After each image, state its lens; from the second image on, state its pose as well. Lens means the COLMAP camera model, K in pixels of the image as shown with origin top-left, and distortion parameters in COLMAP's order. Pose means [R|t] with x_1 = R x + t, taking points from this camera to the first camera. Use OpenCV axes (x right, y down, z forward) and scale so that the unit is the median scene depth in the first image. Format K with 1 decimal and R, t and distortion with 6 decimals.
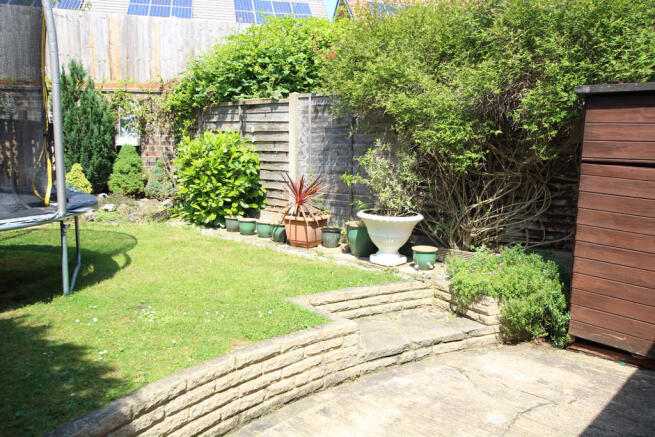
lens RADIAL K [[621.4, 0, 327.5], [0, 621.4, 218.5], [0, 0, 1]] dist [0.001525, 0.002500]
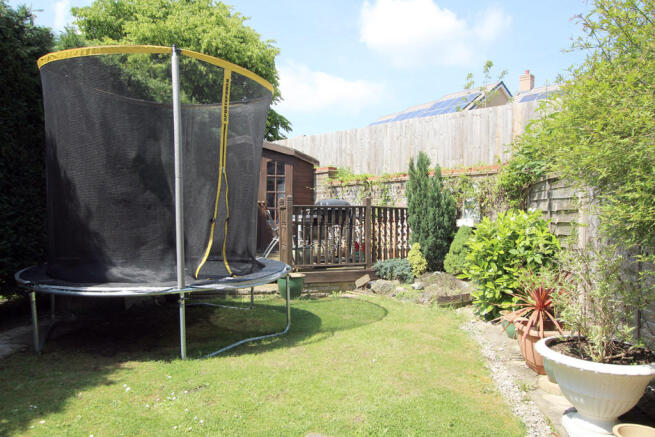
lens RADIAL K [[490.4, 0, 327.5], [0, 490.4, 218.5], [0, 0, 1]] dist [-0.004969, -0.000616]
pose [[0.514504, -0.009031, -0.857440, 0.272307], [-0.100043, 0.992483, -0.070484, -0.054000], [0.851632, 0.122045, 0.509733, 0.413595]]
